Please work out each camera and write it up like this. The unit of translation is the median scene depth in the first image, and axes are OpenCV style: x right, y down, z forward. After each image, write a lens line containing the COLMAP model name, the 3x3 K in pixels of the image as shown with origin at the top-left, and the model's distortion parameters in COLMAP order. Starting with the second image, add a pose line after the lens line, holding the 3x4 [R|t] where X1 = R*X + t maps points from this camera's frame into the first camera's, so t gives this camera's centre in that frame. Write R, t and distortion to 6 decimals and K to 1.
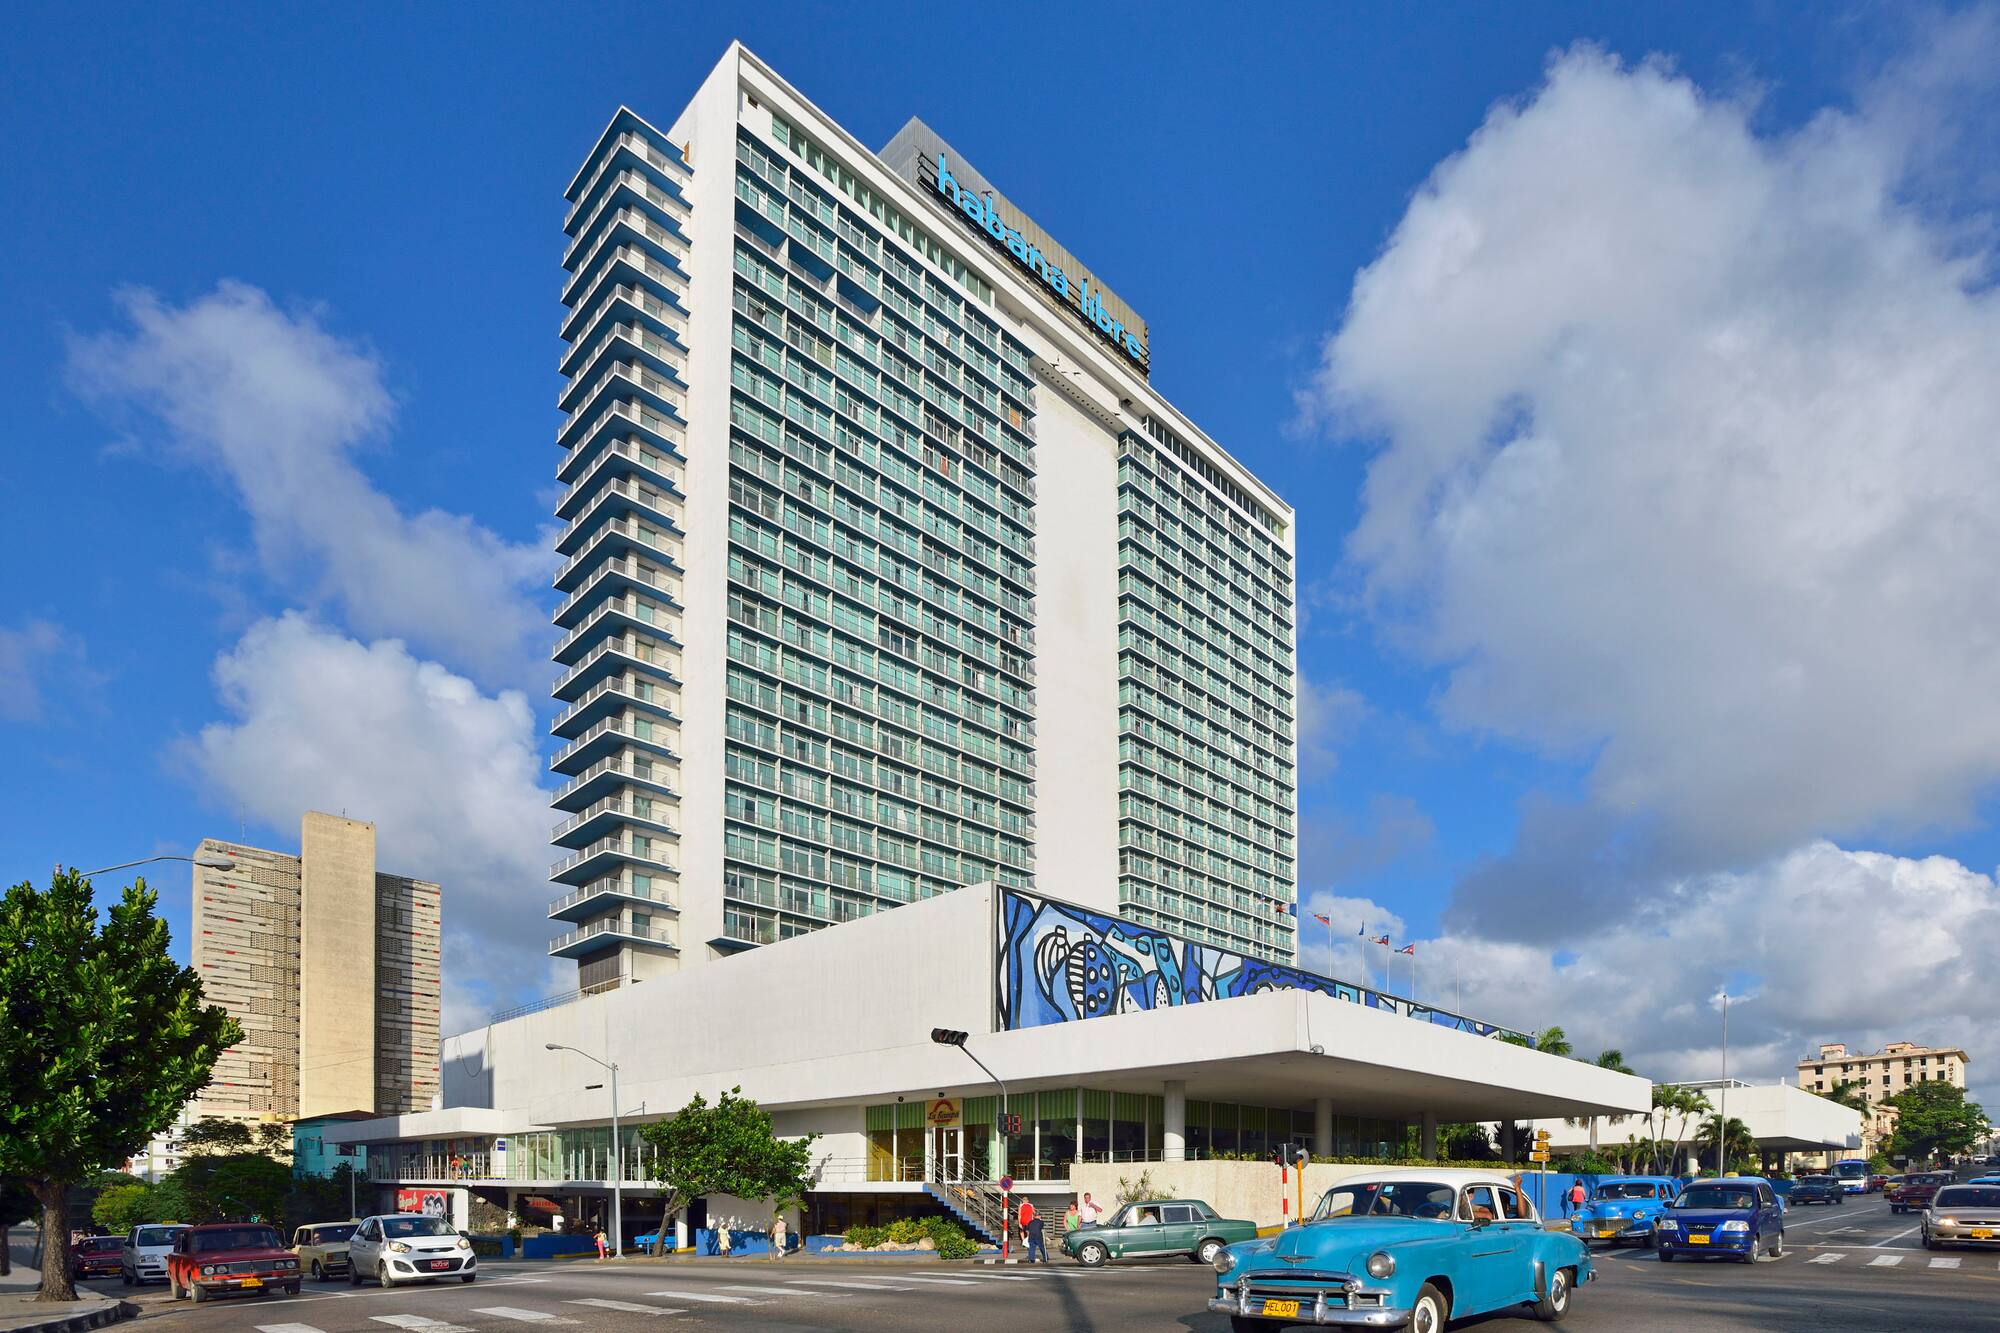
lens RADIAL K [[960.5, 0, 1000.0], [0, 960.5, 666.5], [0, 0, 1]] dist [-0.016077, -0.000475]
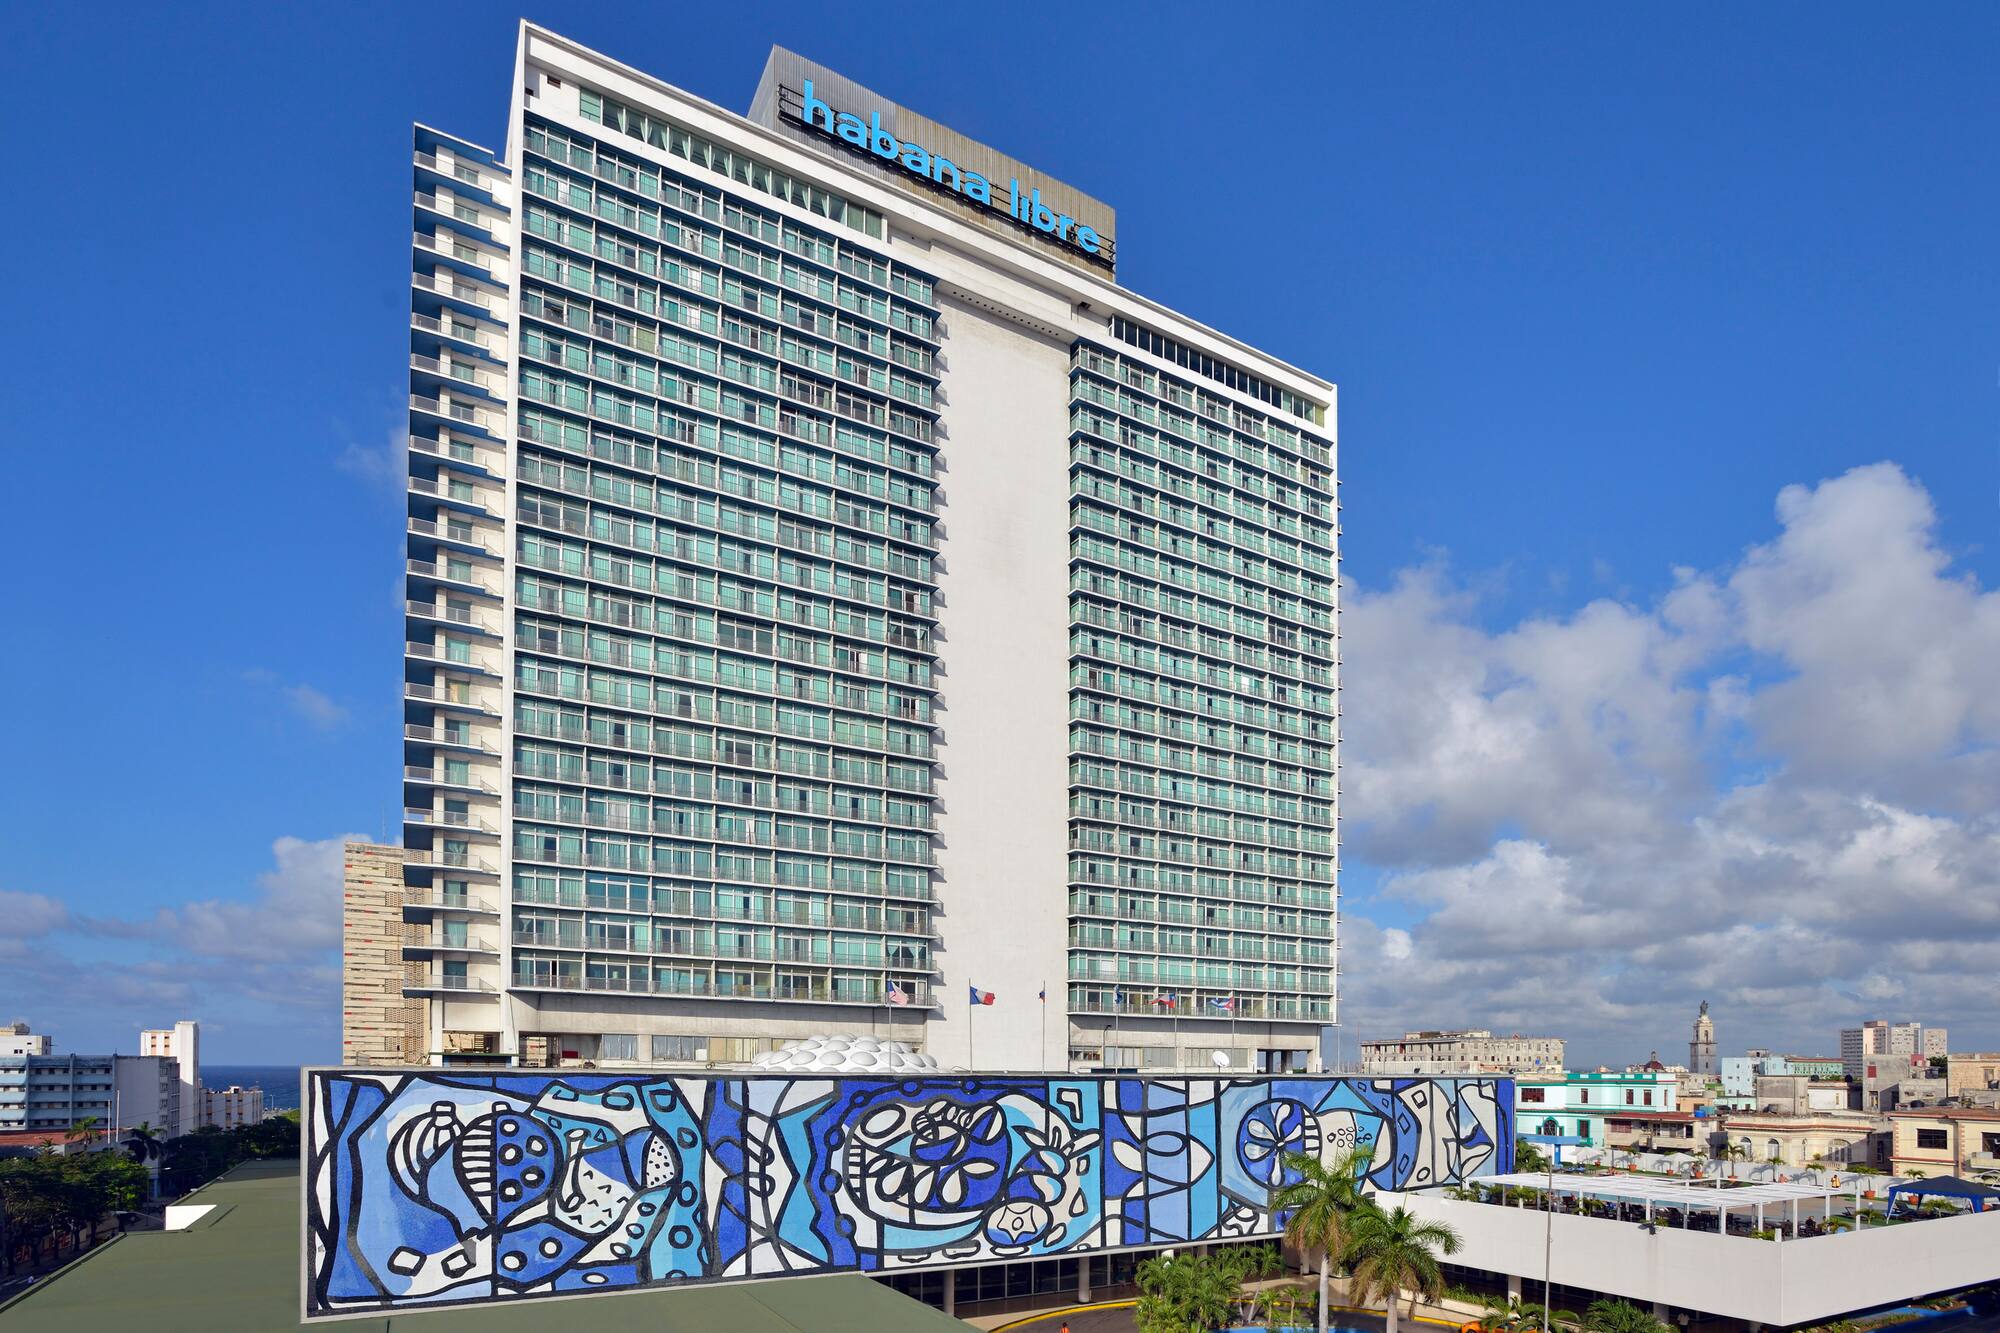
lens RADIAL K [[918.1, 0, 994.8], [0, 918.1, 624.0], [0, 0, 1]] dist [0.001822, 0.000381]
pose [[0.959710, -0.111001, -0.258138, 0.268035], [0.126012, 0.991126, 0.042300, -0.033356], [0.251152, -0.073124, 0.965182, 0.151878]]
